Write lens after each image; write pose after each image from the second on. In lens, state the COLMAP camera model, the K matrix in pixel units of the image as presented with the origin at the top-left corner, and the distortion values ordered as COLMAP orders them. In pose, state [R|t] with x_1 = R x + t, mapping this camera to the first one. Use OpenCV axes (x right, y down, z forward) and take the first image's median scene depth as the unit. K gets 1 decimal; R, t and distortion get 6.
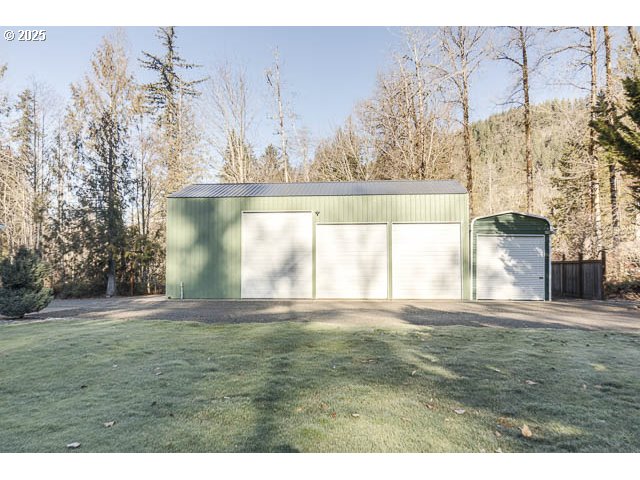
lens RADIAL K [[535.5, 0, 320.0], [0, 535.5, 240.0], [0, 0, 1]] dist [0.006552, 0.002941]
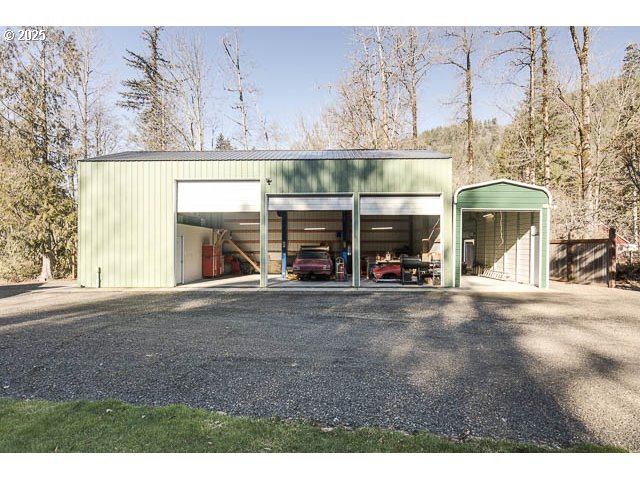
lens RADIAL K [[393.6, 0, 320.0], [0, 393.6, 240.0], [0, 0, 1]] dist [0.002385, 0.000137]
pose [[0.998235, -0.000212, 0.059389, 0.015494], [-0.001981, 0.999318, 0.036872, 0.006425], [-0.059356, -0.036924, 0.997554, 0.156577]]
